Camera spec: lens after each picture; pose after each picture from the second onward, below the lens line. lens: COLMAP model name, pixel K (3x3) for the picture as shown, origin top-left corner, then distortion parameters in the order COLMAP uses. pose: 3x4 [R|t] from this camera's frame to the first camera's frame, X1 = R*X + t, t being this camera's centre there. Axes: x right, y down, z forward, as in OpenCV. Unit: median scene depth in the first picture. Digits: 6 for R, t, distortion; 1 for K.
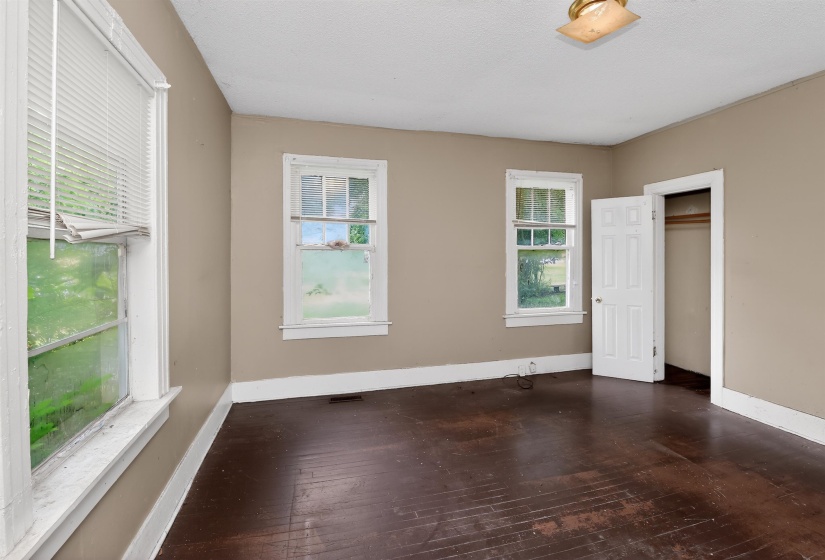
lens RADIAL K [[371.0, 0, 412.0], [0, 371.0, 263.0], [0, 0, 1]] dist [-0.001526, -0.009769]
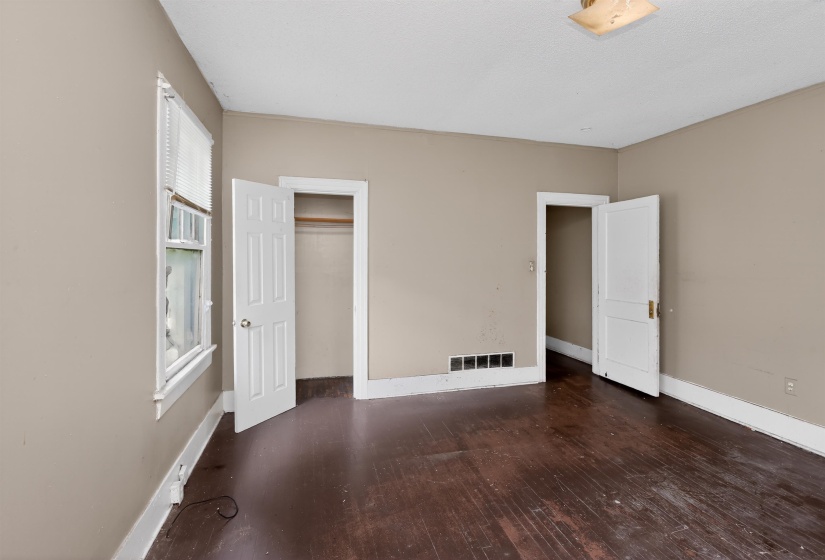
lens RADIAL K [[360.4, 0, 412.0], [0, 360.4, 260.5], [0, 0, 1]] dist [-0.000945, -0.009674]
pose [[0.006419, -0.003871, 0.999972, -0.310043], [0.014266, 0.999891, 0.003779, -0.030142], [-0.999878, 0.014241, 0.006473, 1.160586]]
